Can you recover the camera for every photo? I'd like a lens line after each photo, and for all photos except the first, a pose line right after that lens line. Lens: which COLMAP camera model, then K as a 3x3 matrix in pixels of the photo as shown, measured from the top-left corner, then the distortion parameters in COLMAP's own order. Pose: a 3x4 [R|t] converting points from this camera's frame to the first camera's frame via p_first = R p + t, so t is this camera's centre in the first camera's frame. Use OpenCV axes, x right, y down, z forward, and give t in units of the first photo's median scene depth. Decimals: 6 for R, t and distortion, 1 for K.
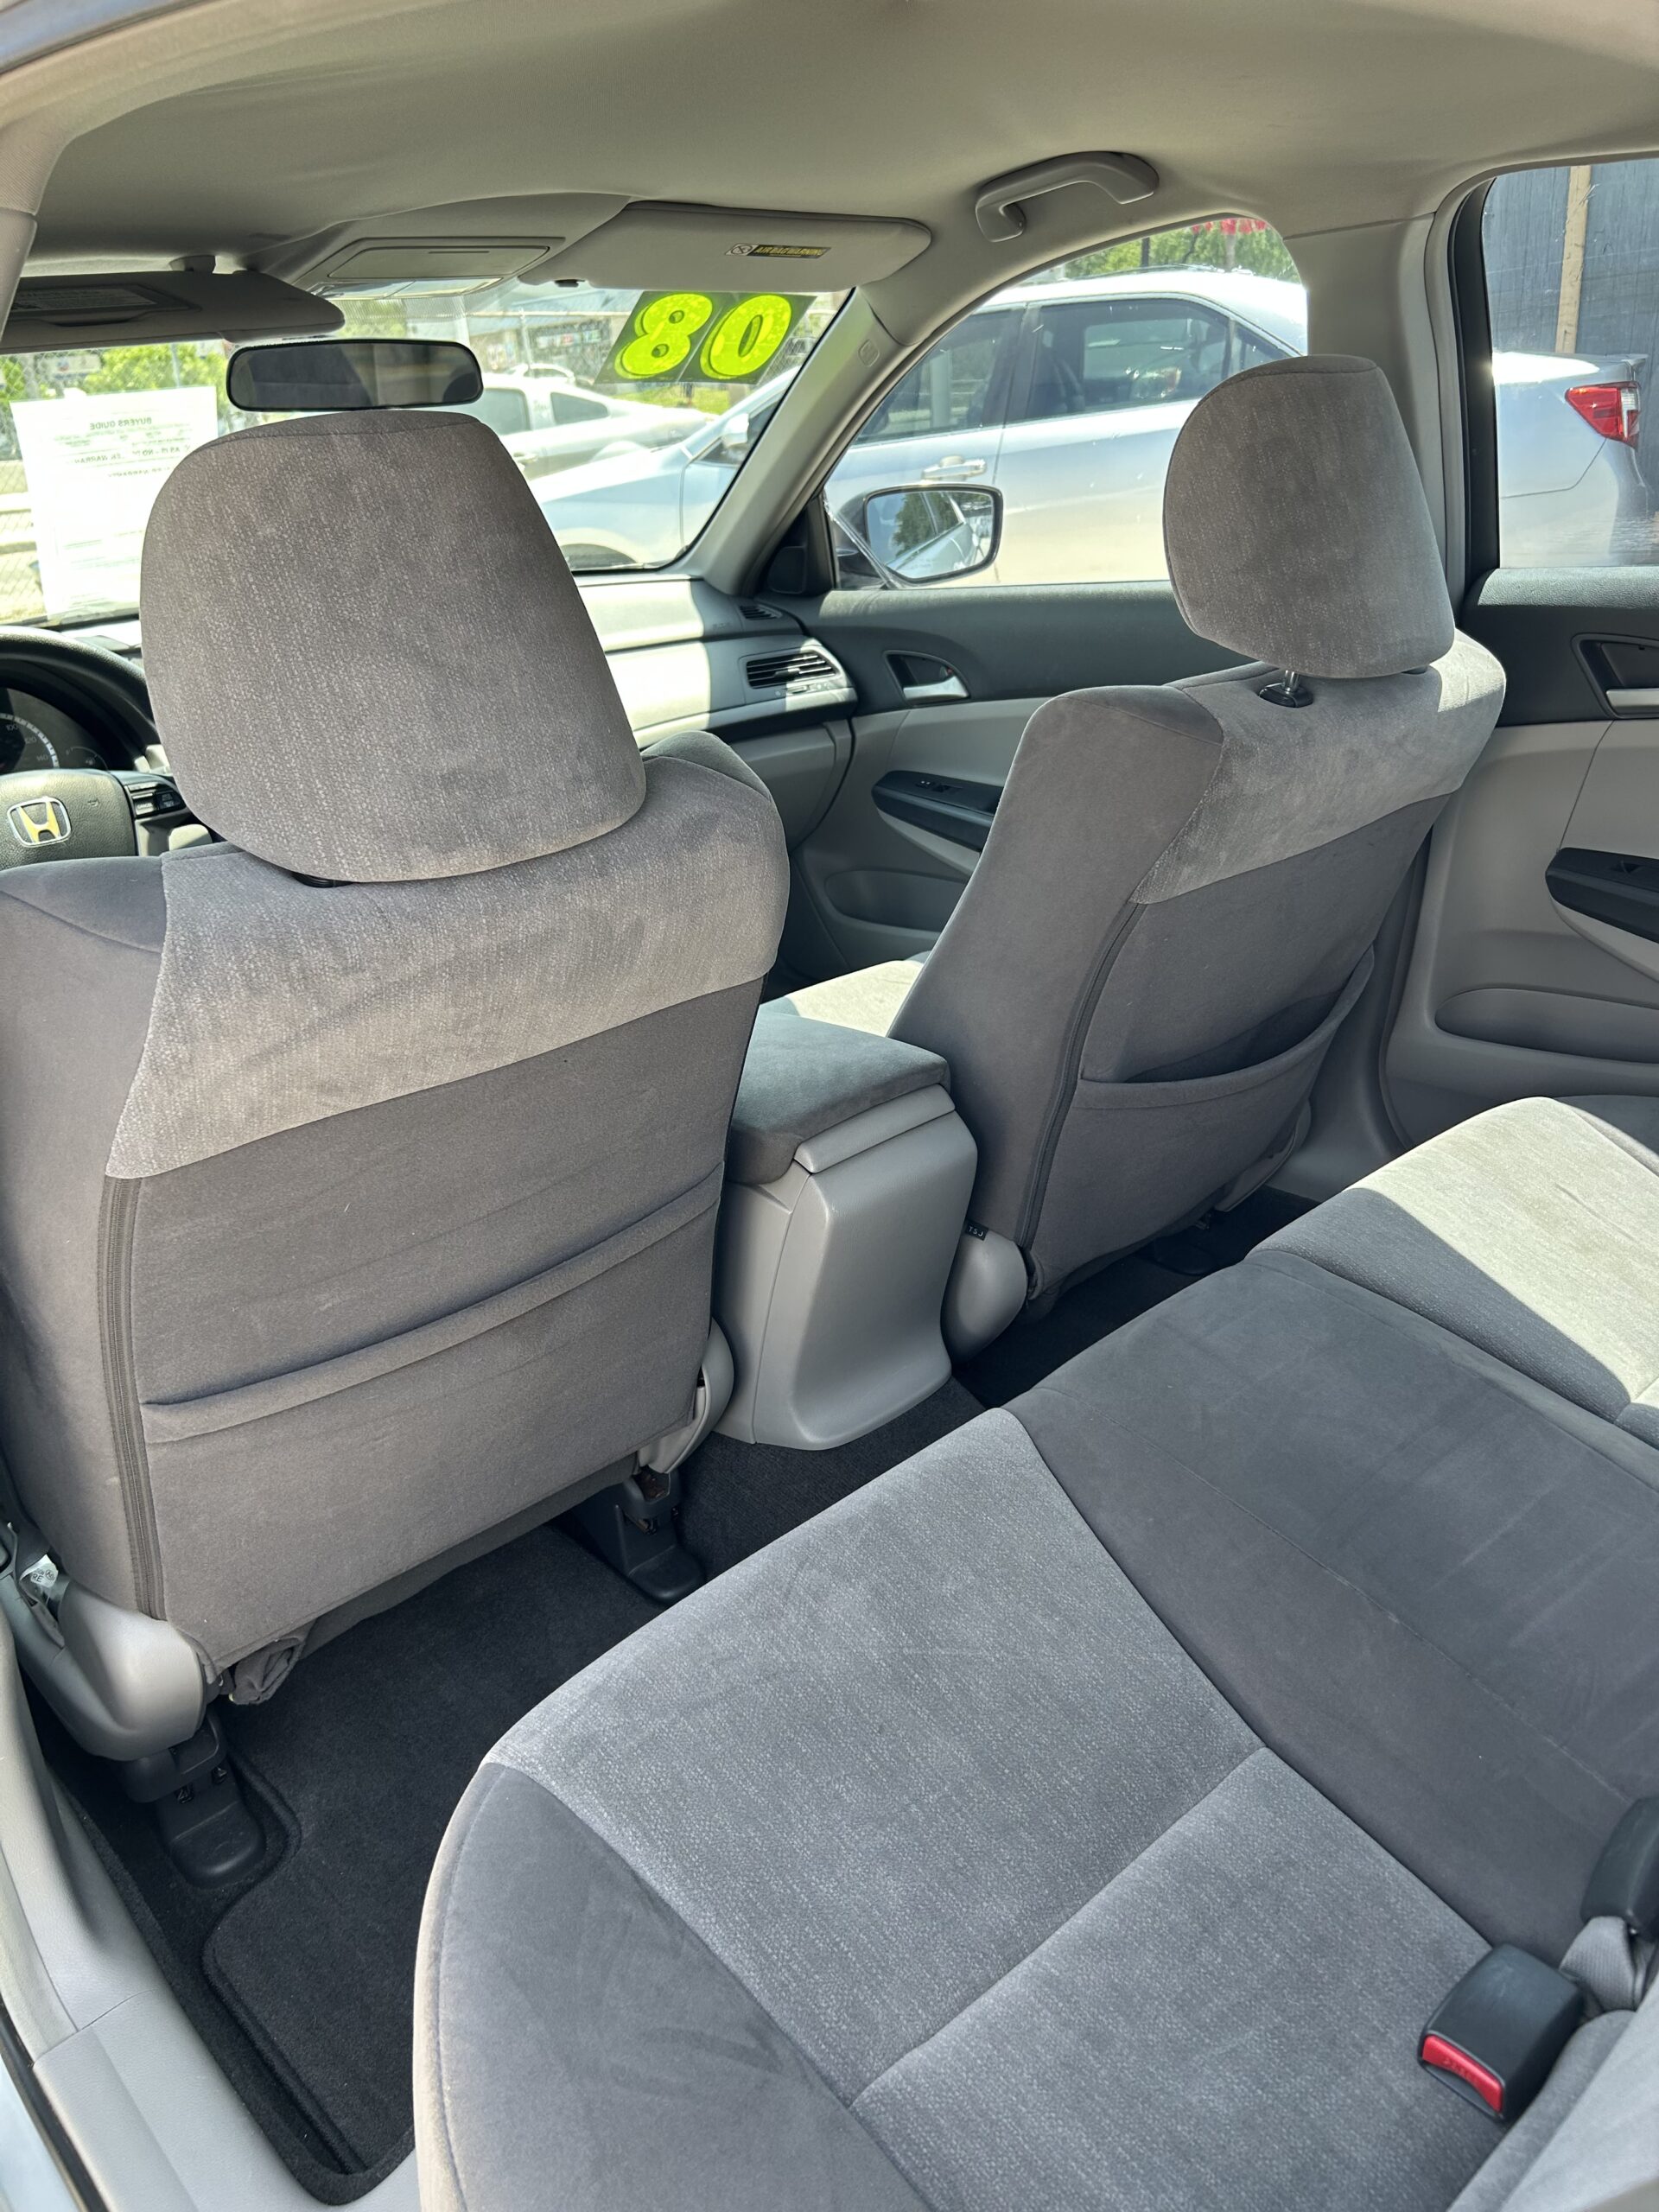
lens RADIAL K [[1678.0, 0, 839.8], [0, 1678.0, 1094.2], [0, 0, 1]] dist [0.010726, -0.003829]
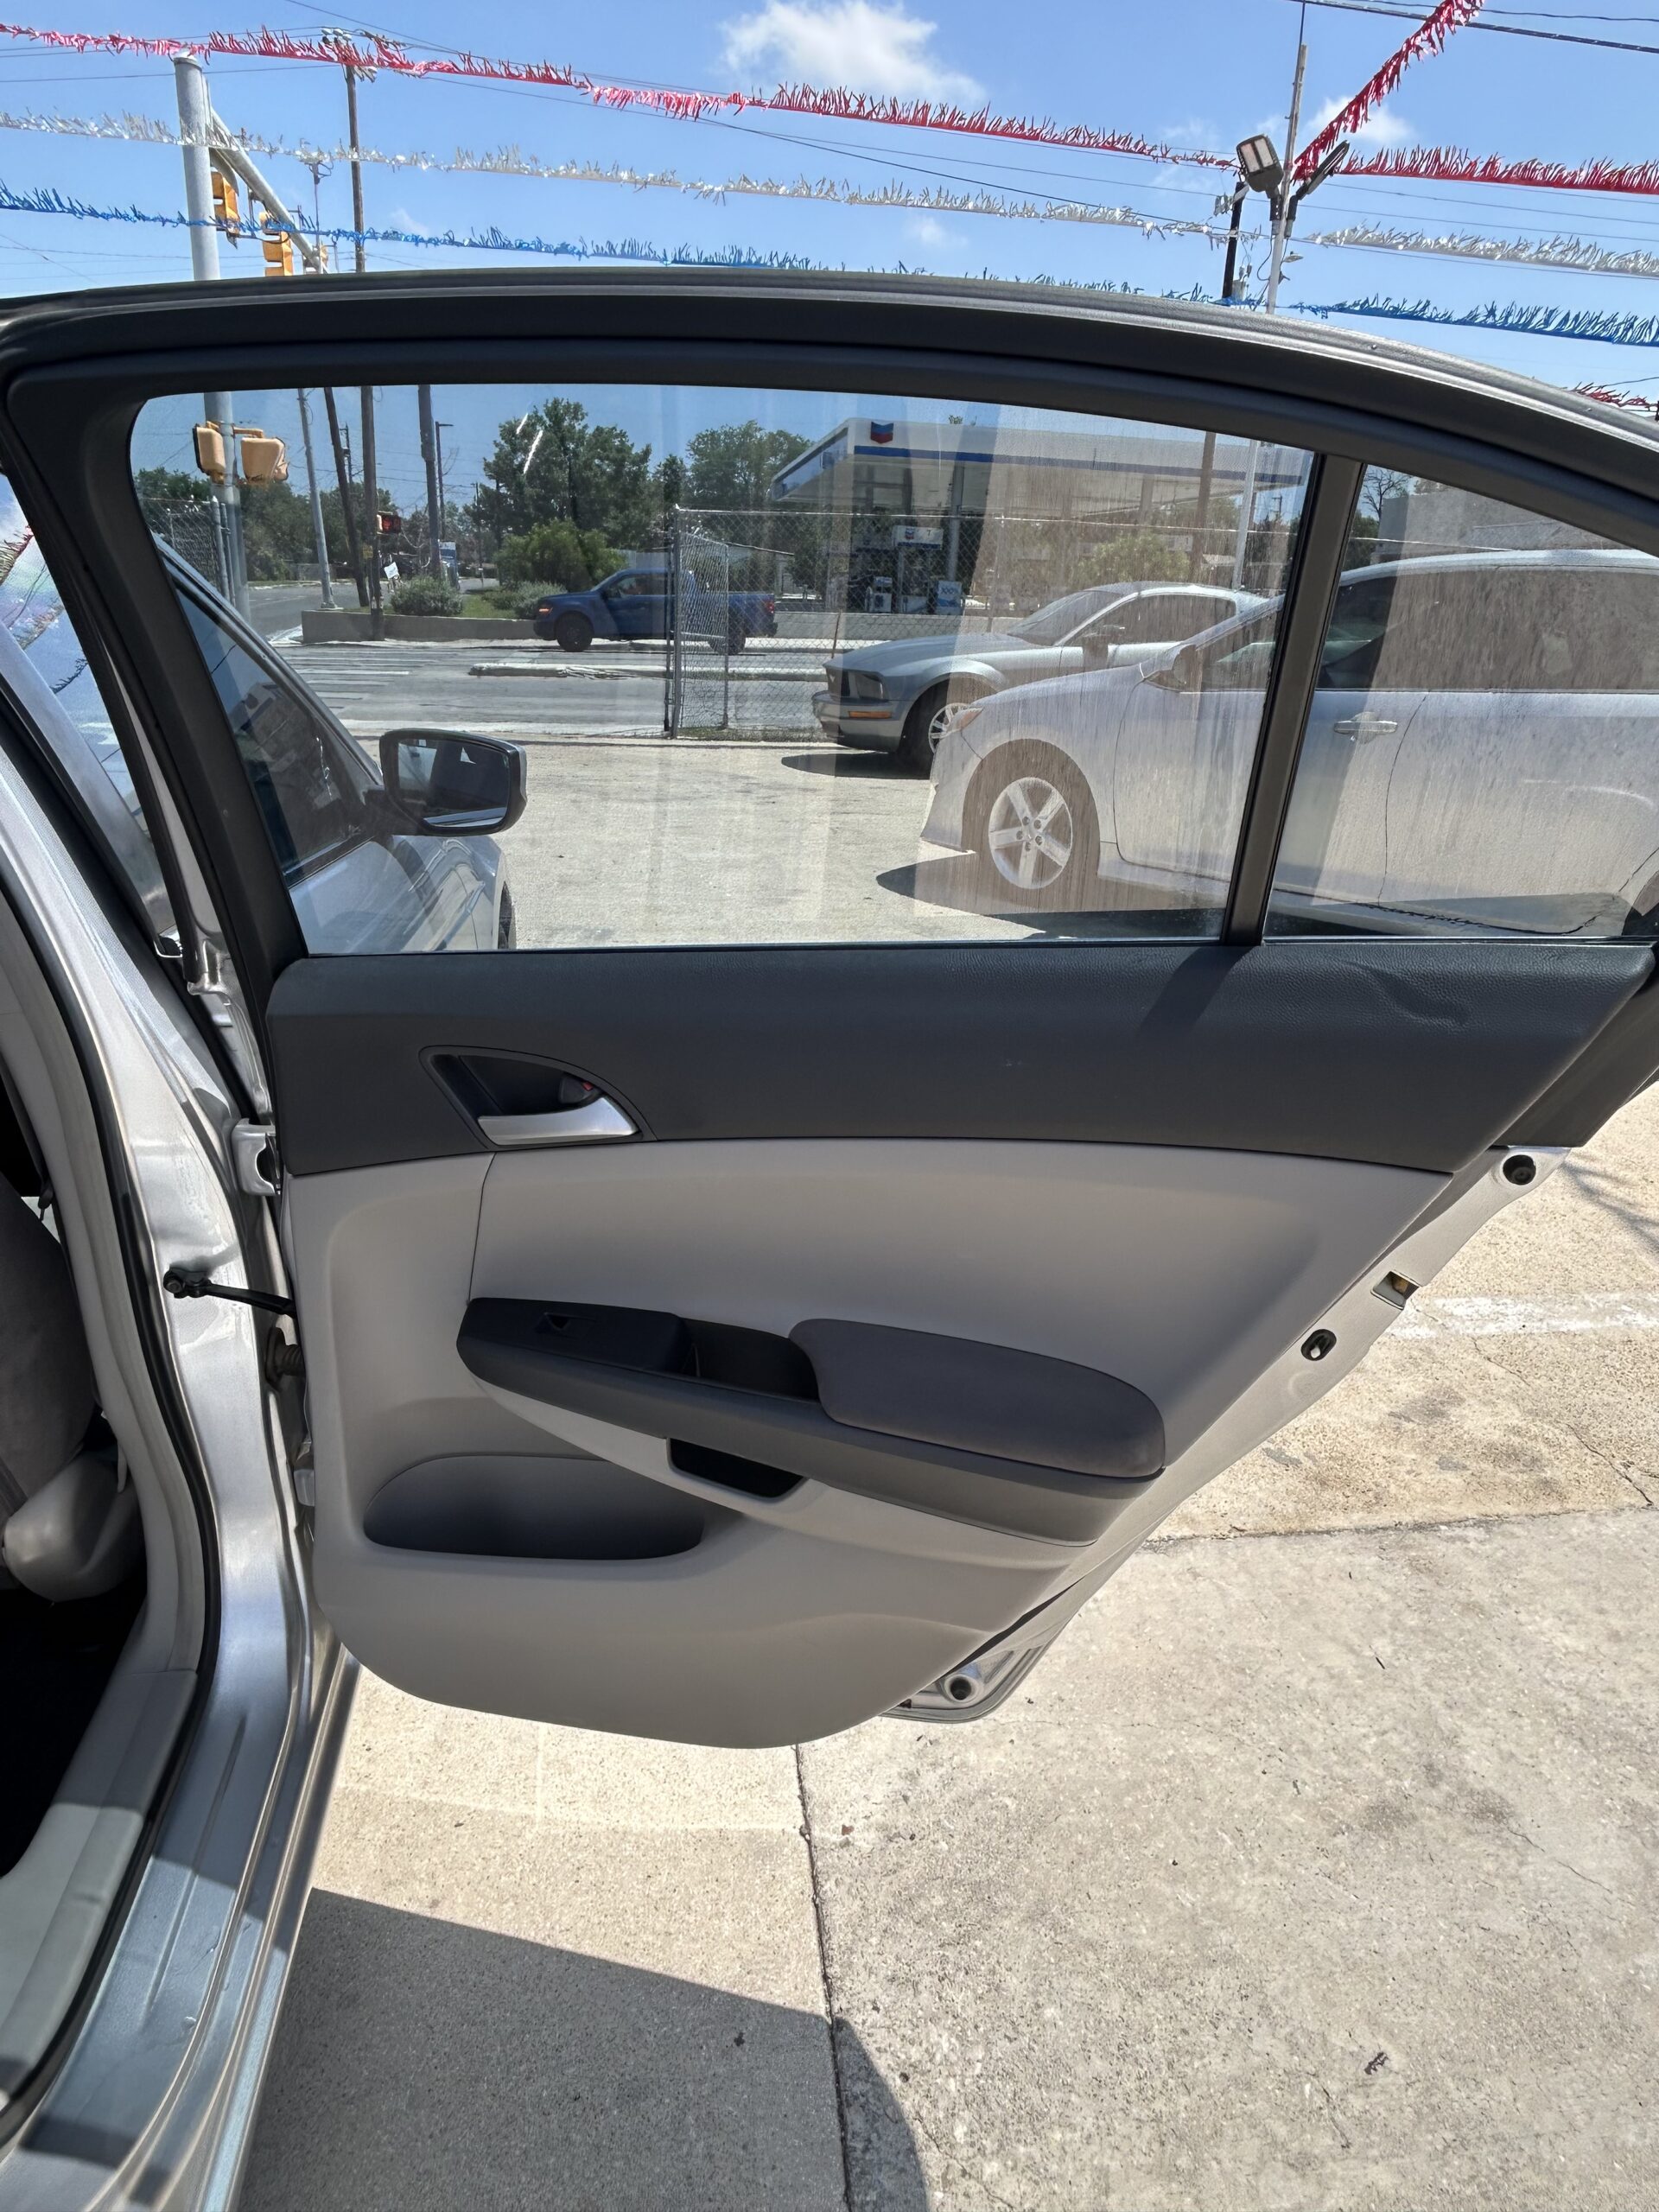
lens RADIAL K [[1392.0, 0, 829.5], [0, 1392.0, 1106.0], [0, 0, 1]] dist [-0.001030, -0.001083]
pose [[0.823148, 0.279134, -0.494482, 1.031816], [-0.297410, 0.953767, 0.043309, -0.392510], [0.483709, 0.111414, 0.868108, 0.665275]]
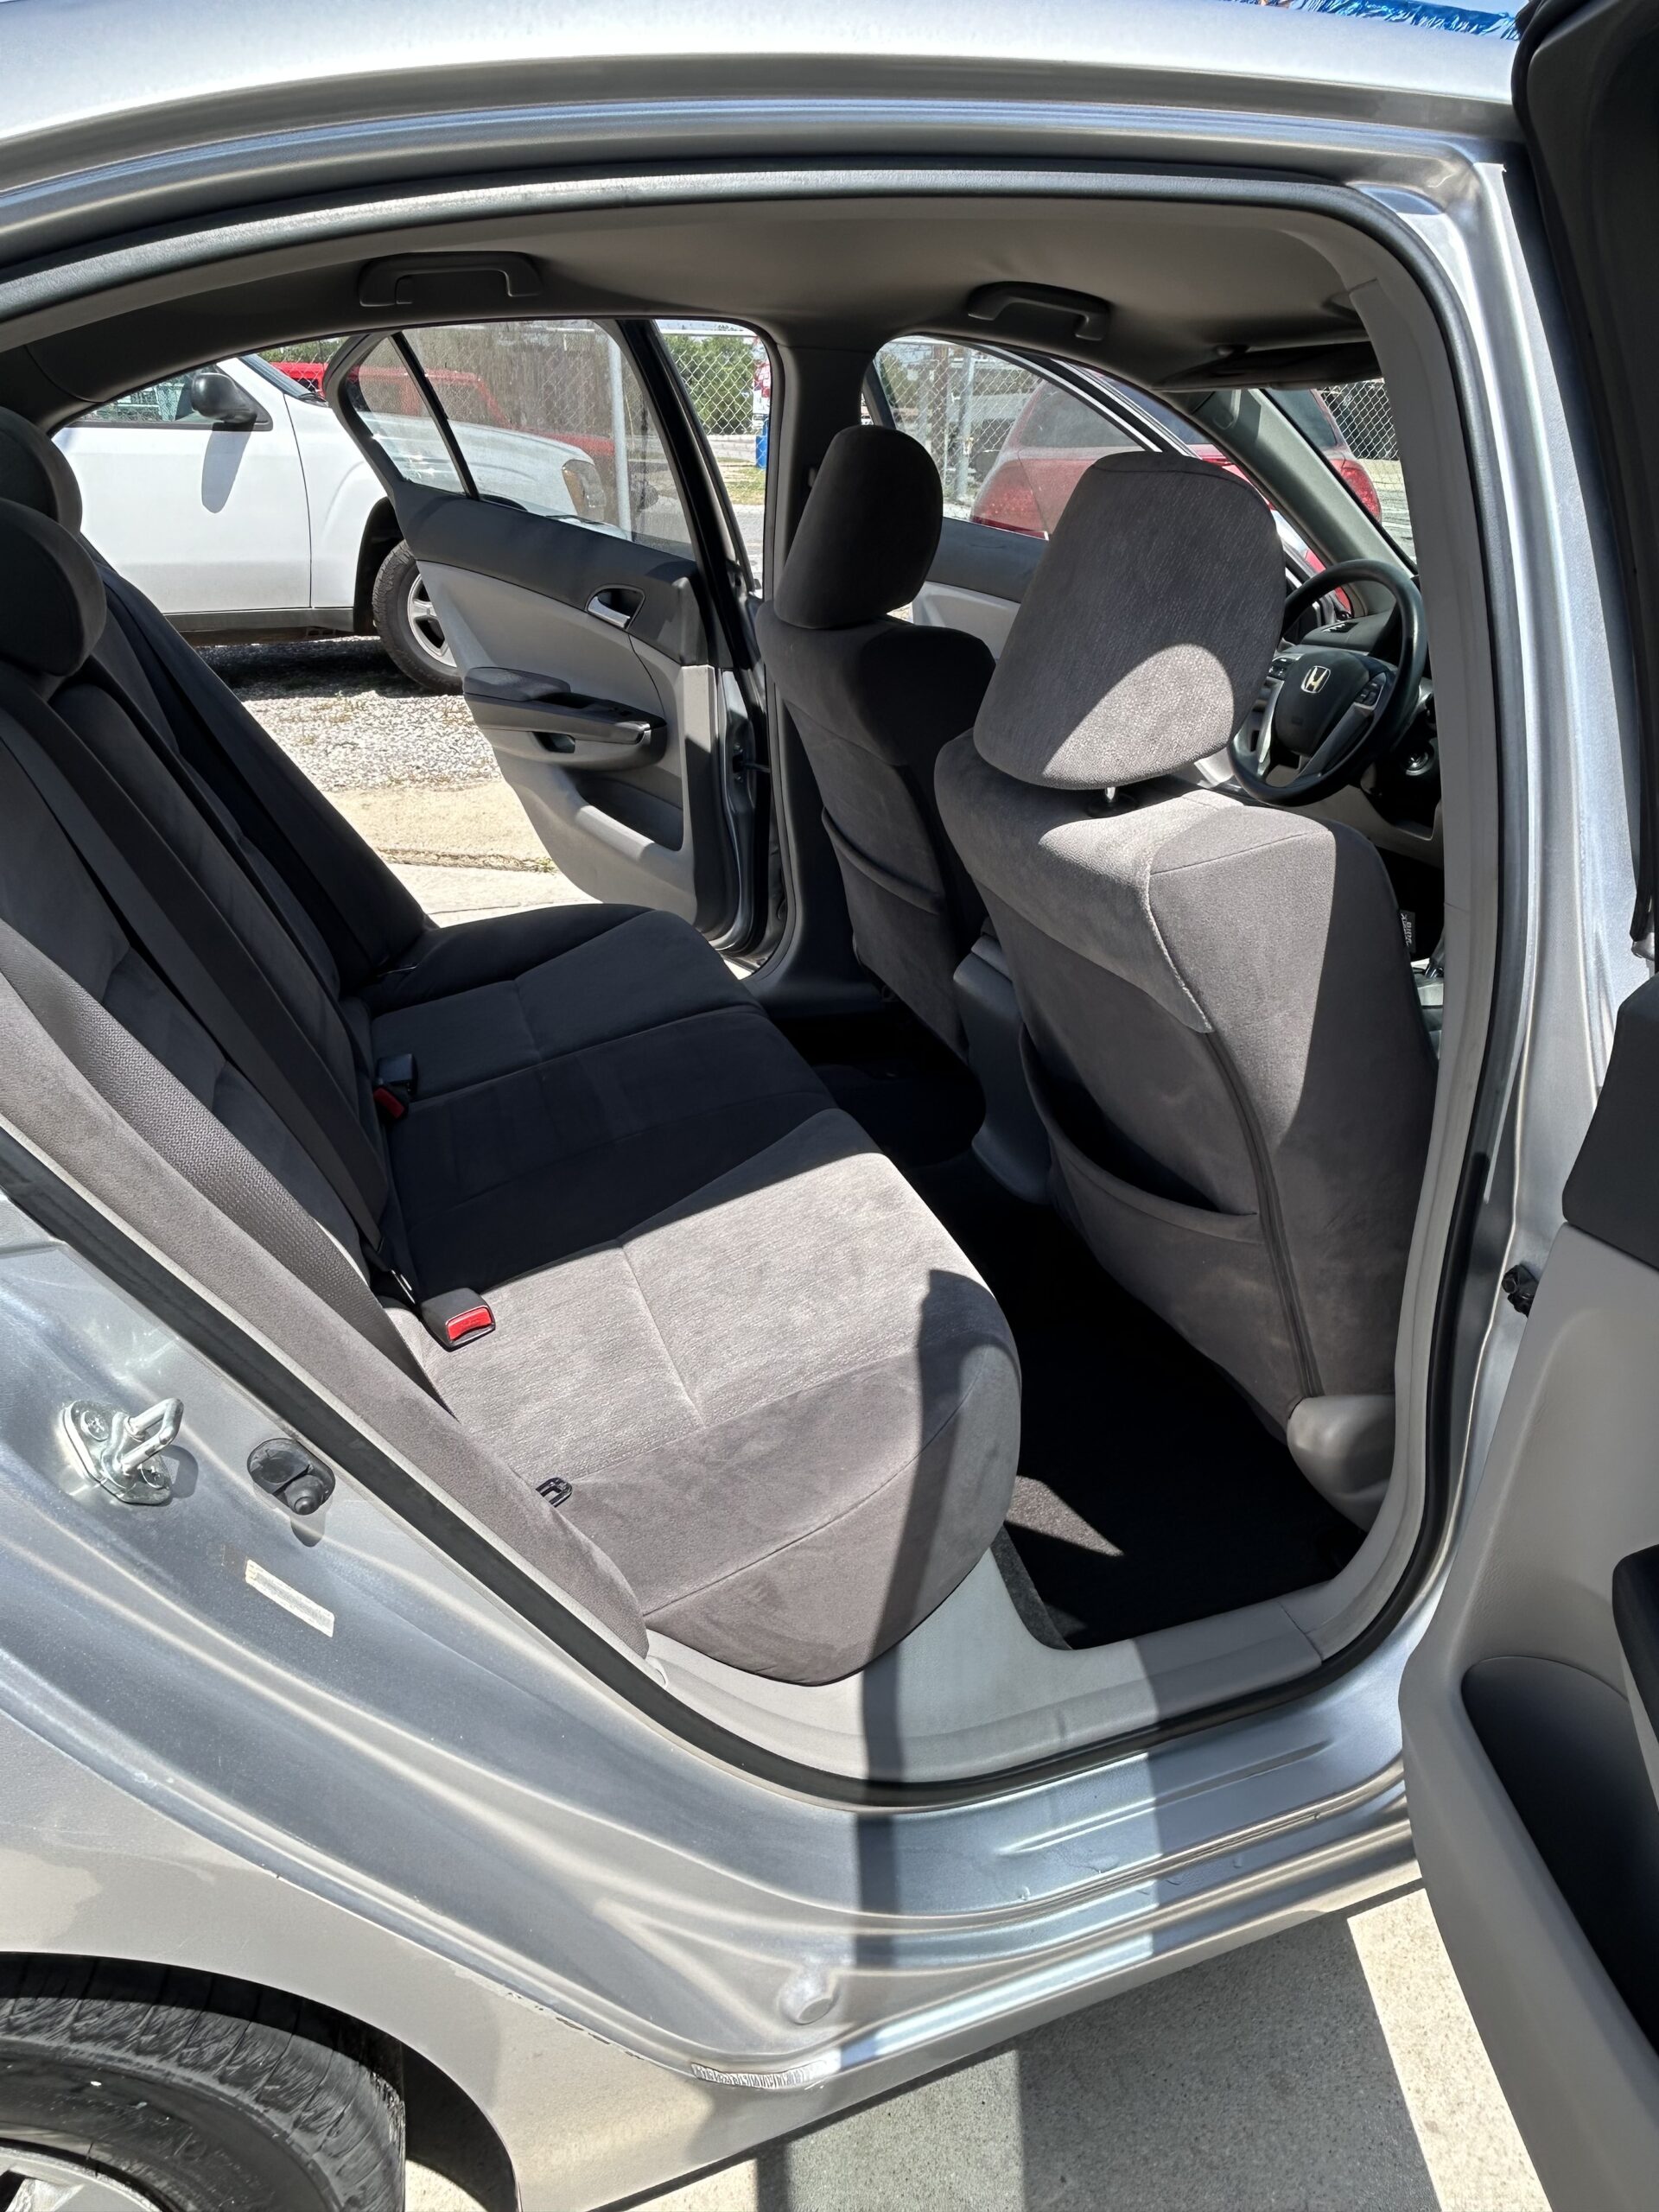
lens RADIAL K [[1366.9, 0, 829.5], [0, 1366.9, 1106.0], [0, 0, 1]] dist [-0.003733, -0.003683]
pose [[-0.377428, 0.458078, -0.804806, 0.957328], [-0.370263, 0.721942, 0.584556, -0.459121], [0.848795, 0.518618, -0.102872, 0.924589]]
